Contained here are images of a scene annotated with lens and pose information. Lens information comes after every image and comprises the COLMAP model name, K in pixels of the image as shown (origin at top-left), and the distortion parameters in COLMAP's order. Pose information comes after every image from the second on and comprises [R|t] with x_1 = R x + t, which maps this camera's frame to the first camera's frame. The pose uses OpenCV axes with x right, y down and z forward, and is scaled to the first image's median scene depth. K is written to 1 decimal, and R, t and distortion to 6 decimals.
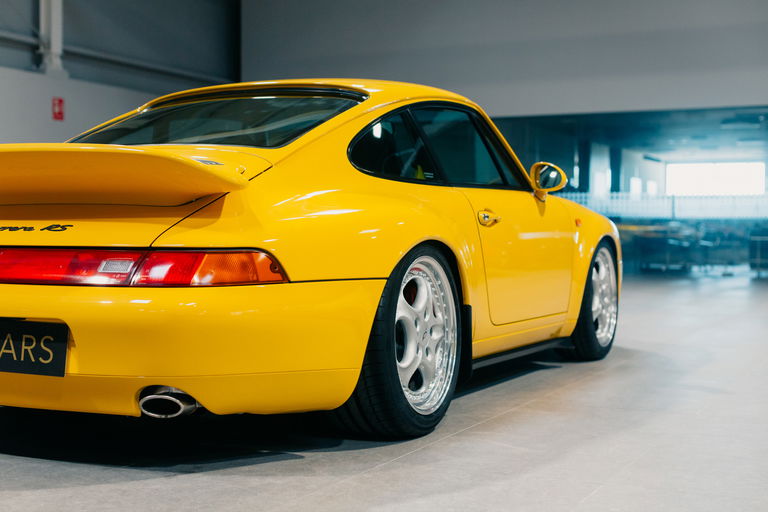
lens RADIAL K [[1138.2, 0, 384.0], [0, 1138.2, 256.0], [0, 0, 1]] dist [-0.029973, 0.051208]
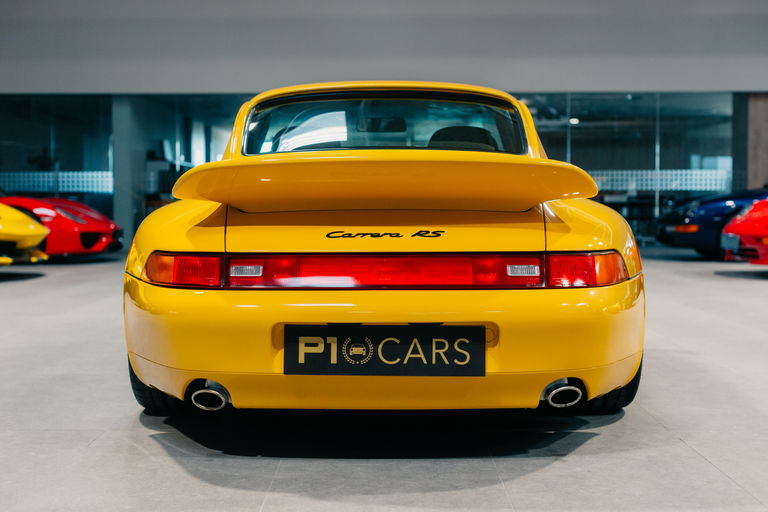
lens RADIAL K [[1094.2, 0, 384.0], [0, 1094.2, 256.0], [0, 0, 1]] dist [0.023743, 0.061777]
pose [[0.898310, -0.025141, 0.438642, -0.793622], [0.012377, 0.999413, 0.031936, -0.038463], [-0.439188, -0.023259, 0.898094, 0.125540]]
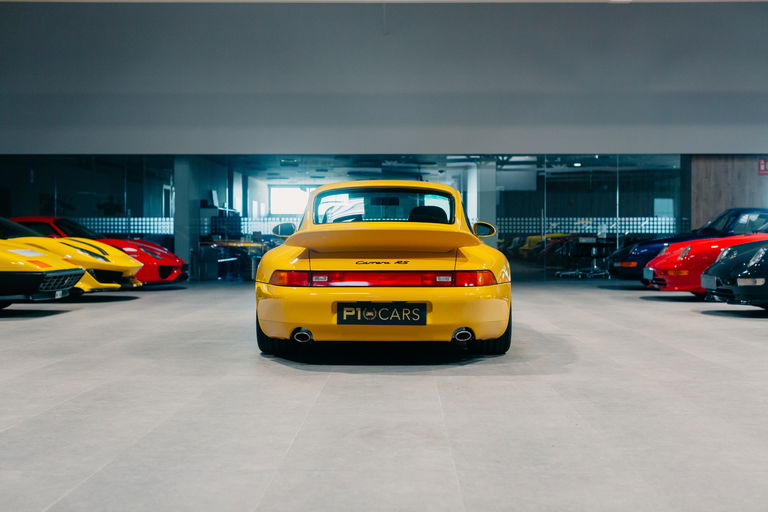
lens RADIAL K [[1094.2, 0, 384.0], [0, 1094.2, 256.0], [0, 0, 1]] dist [0.023743, 0.061777]
pose [[0.905284, -0.007817, 0.424735, -1.309183], [0.009885, 0.999948, -0.002666, -0.033510], [-0.424692, 0.006612, 0.905314, -1.023053]]
